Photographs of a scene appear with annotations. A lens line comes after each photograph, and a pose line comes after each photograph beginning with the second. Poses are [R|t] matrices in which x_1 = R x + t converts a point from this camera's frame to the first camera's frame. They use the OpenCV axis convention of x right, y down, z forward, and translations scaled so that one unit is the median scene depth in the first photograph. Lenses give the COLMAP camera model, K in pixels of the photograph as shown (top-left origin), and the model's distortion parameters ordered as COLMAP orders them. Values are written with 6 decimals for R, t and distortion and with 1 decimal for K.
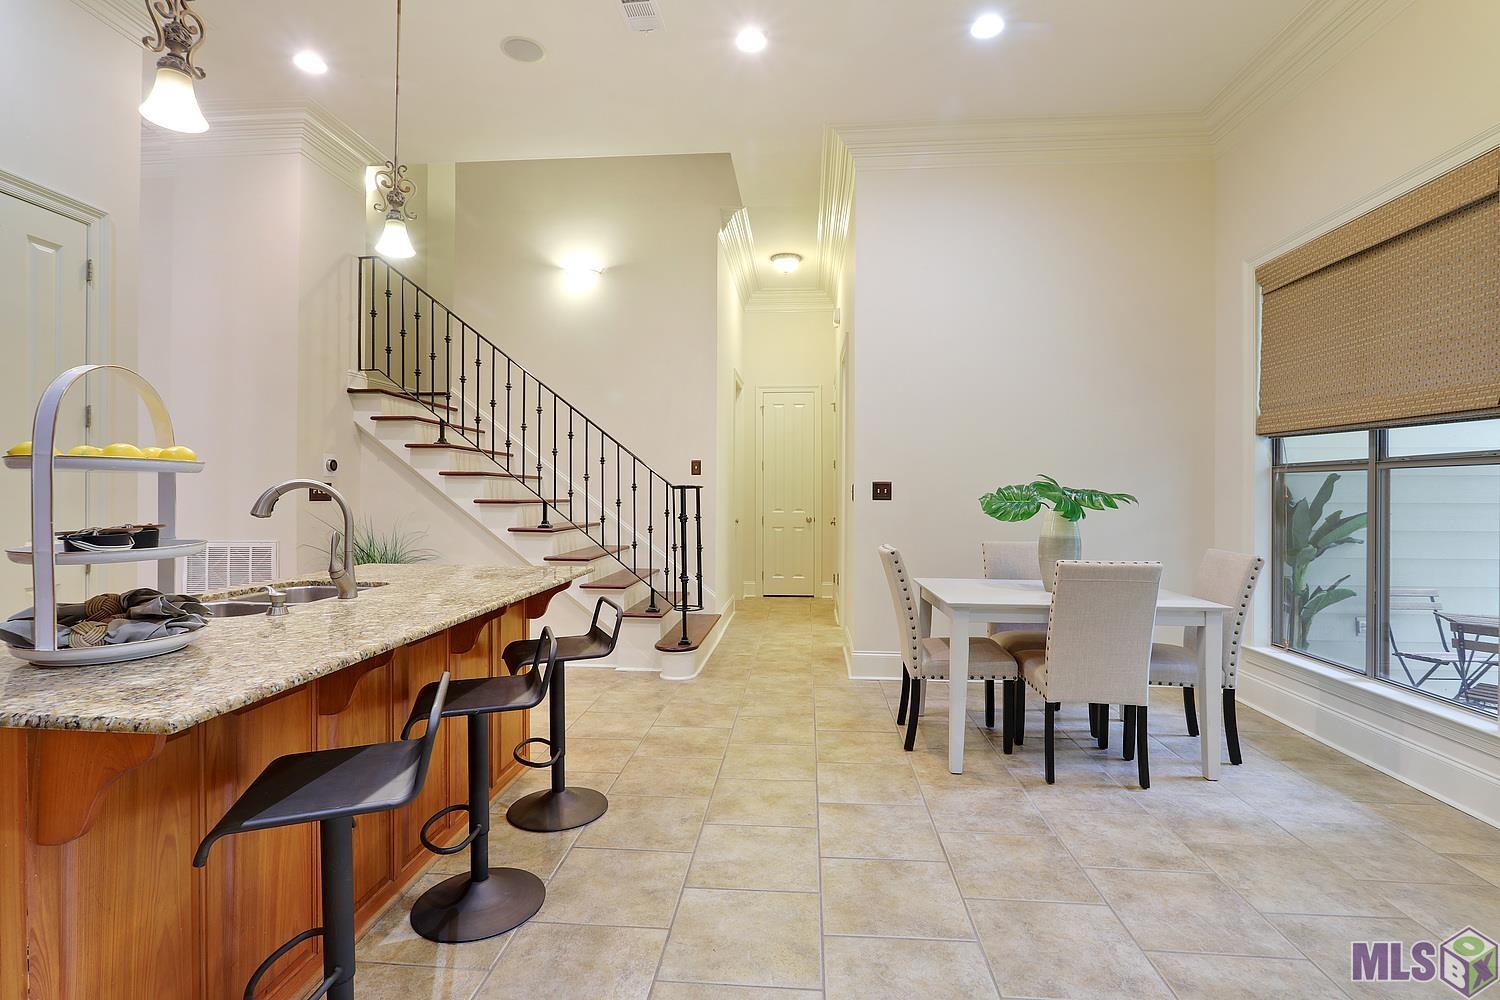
lens RADIAL K [[722.2, 0, 743.1], [0, 722.2, 482.1], [0, 0, 1]] dist [-0.010063, 0.000481]
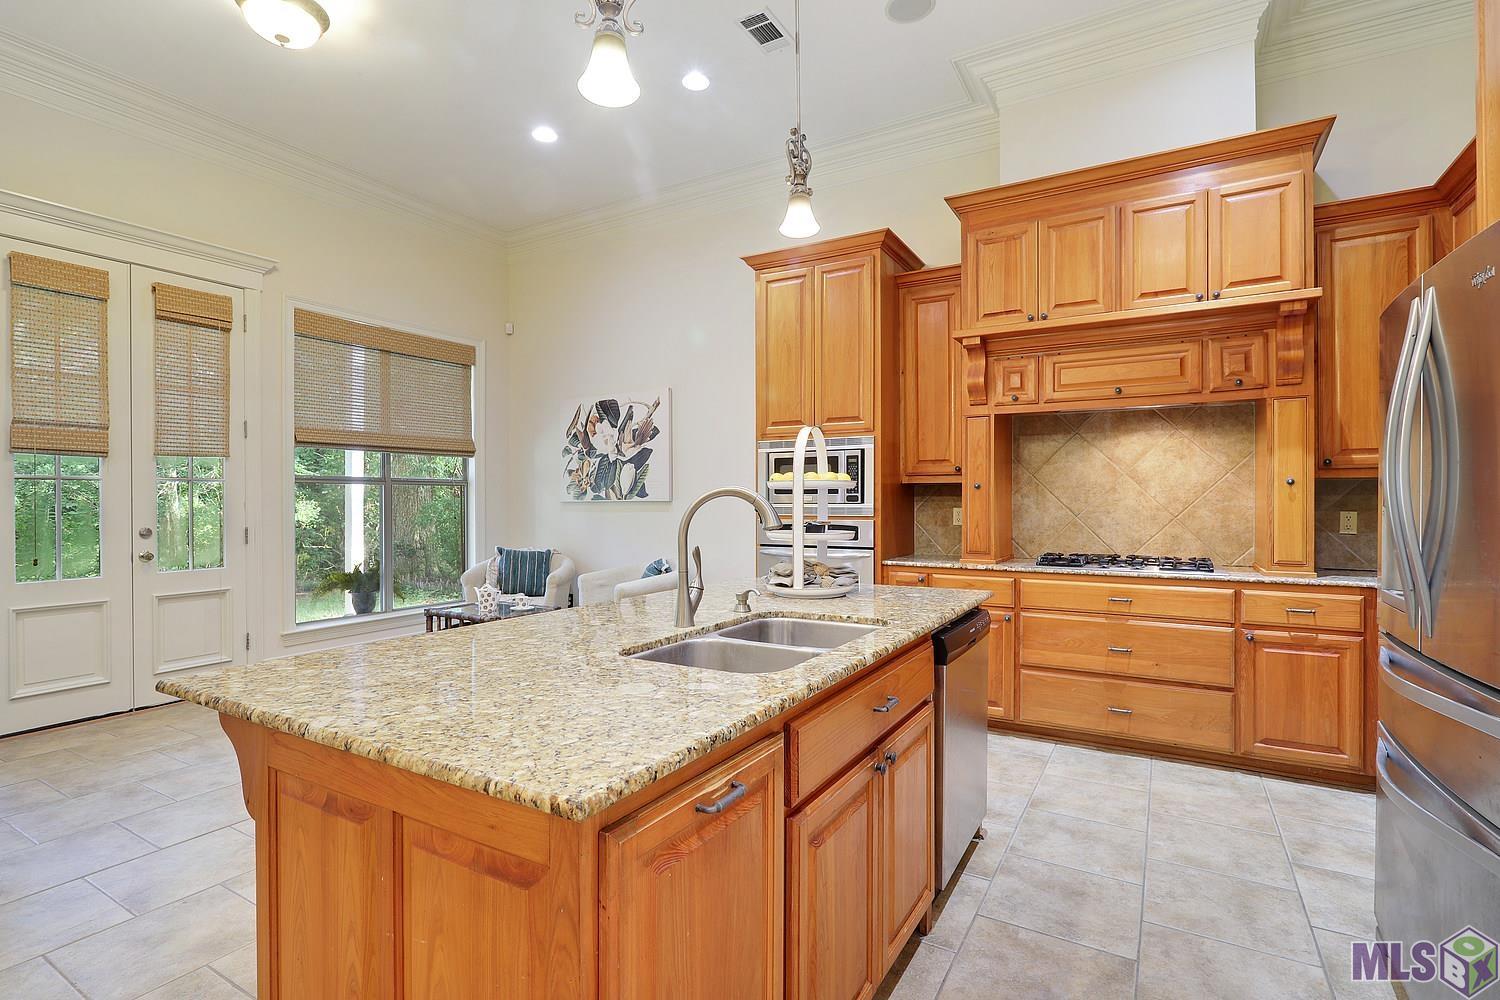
lens RADIAL K [[719.7, 0, 750.0], [0, 719.7, 500.0], [0, 0, 1]] dist [-0.012045, 0.000500]
pose [[-0.900702, 0.001217, 0.434436, -0.930184], [-0.002979, 0.999955, -0.008977, 0.026090], [-0.434428, -0.009380, -0.900658, 1.654694]]
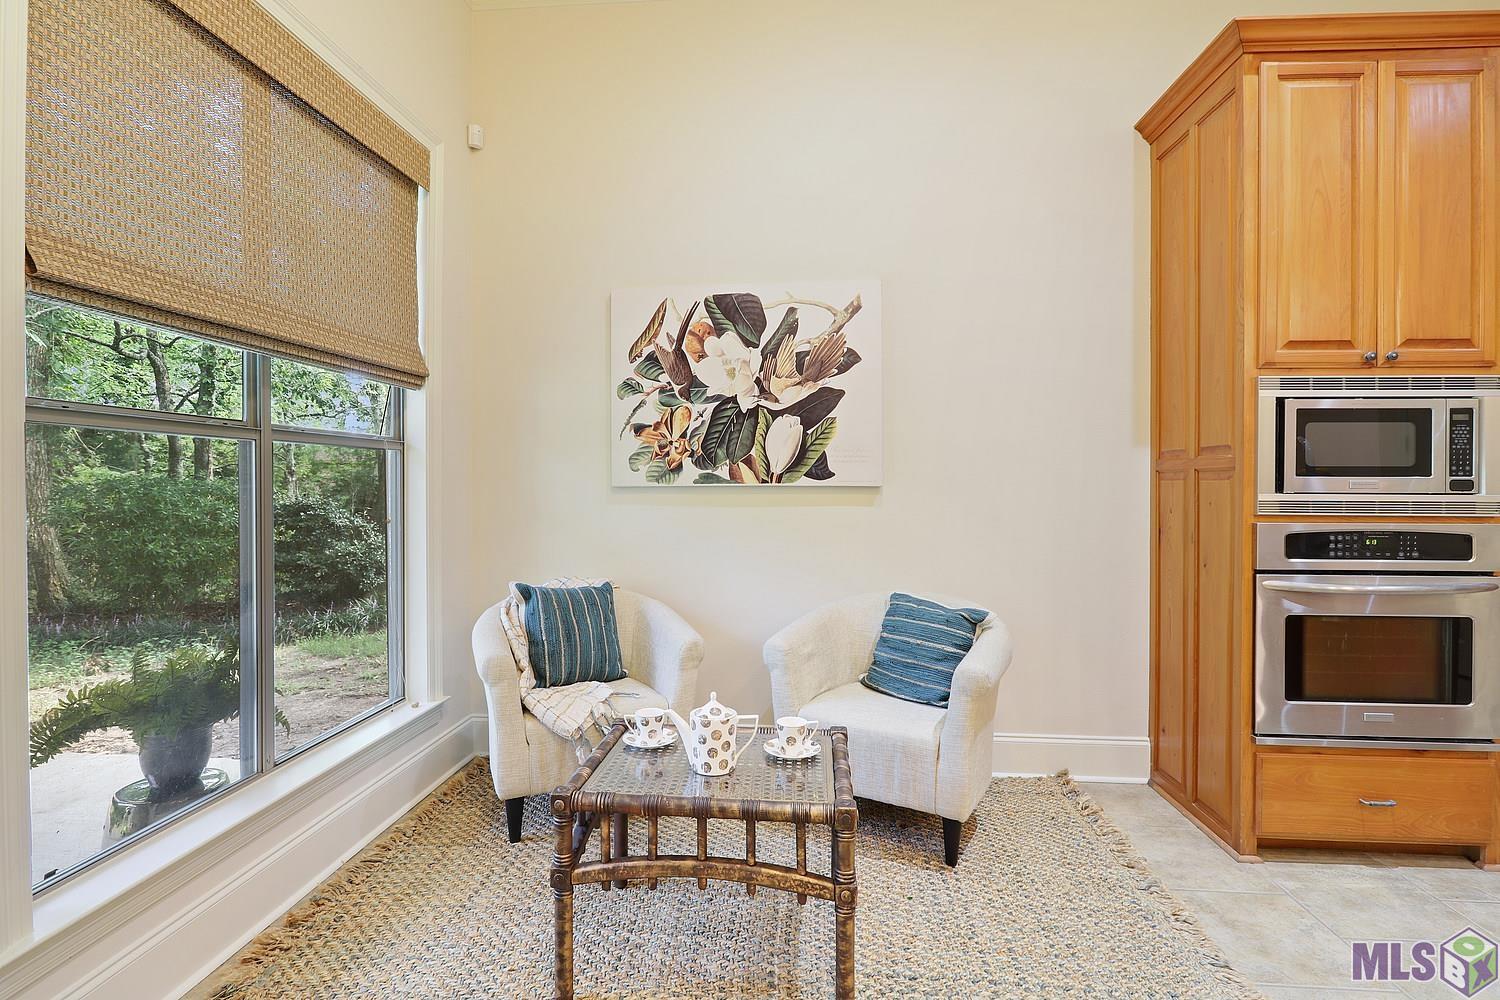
lens RADIAL K [[722.2, 0, 743.1], [0, 722.2, 482.1], [0, 0, 1]] dist [-0.010063, 0.000481]
pose [[-0.999992, -0.003883, -0.000275, 0.526414], [-0.003881, 0.999961, -0.007922, 0.013707], [0.000306, -0.007921, -0.999969, 0.970994]]
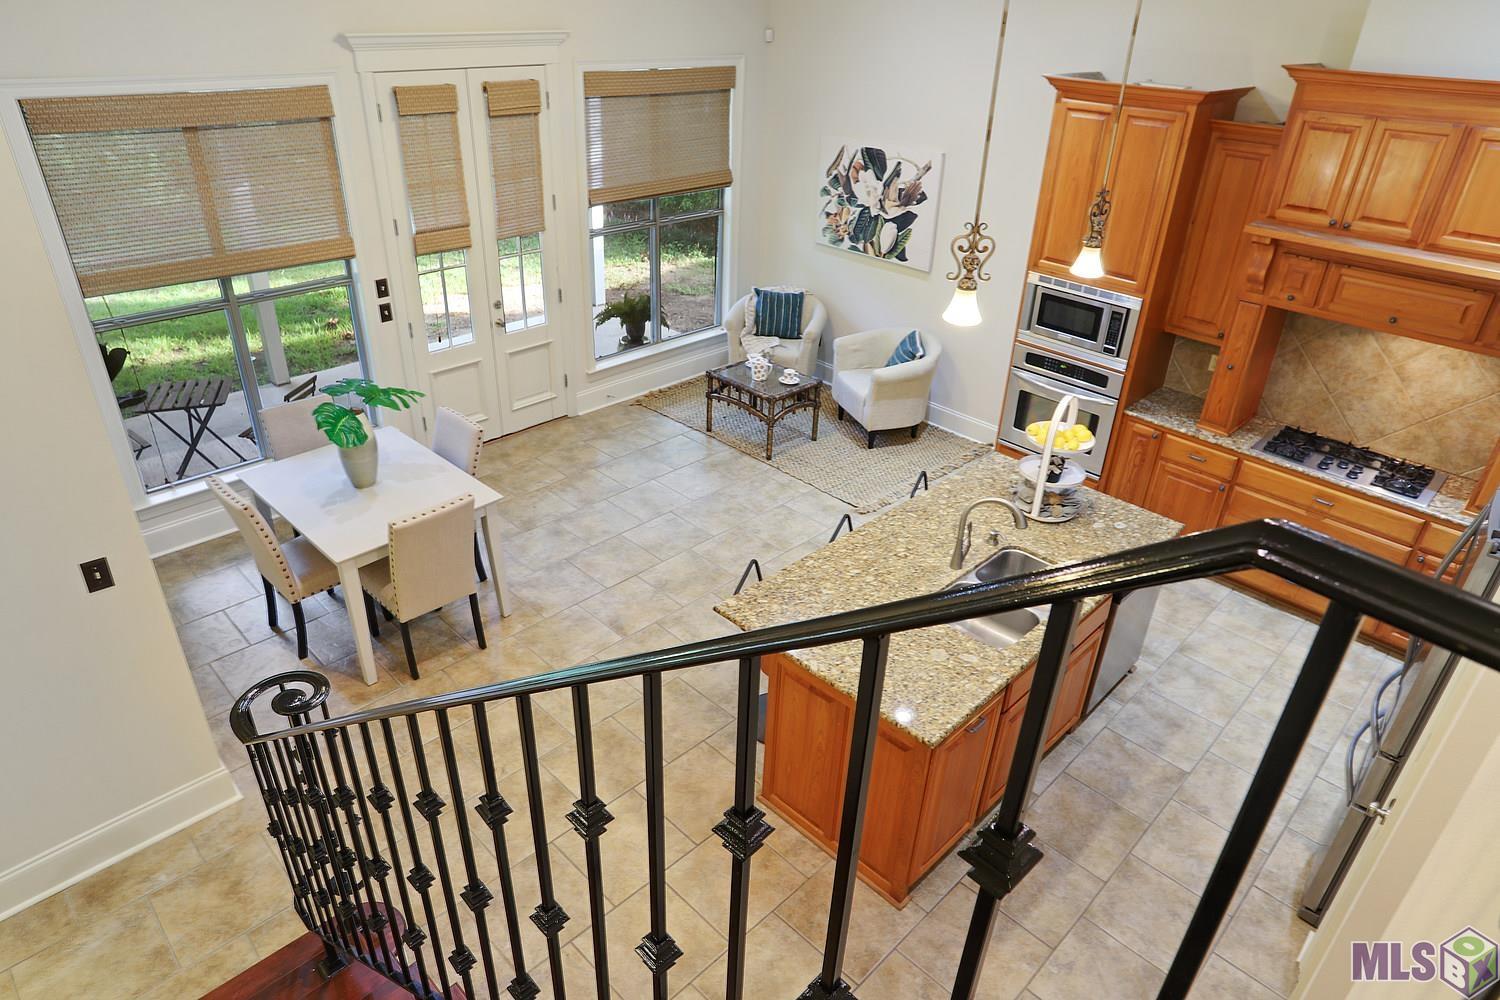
lens RADIAL K [[930.7, 0, 745.5], [0, 930.7, 494.0], [0, 0, 1]] dist [-0.064887, 0.056084]
pose [[-0.763954, -0.334873, 0.551574, -1.110117], [-0.039666, 0.877550, 0.477841, -0.743544], [-0.644050, 0.343171, -0.683691, 2.315775]]
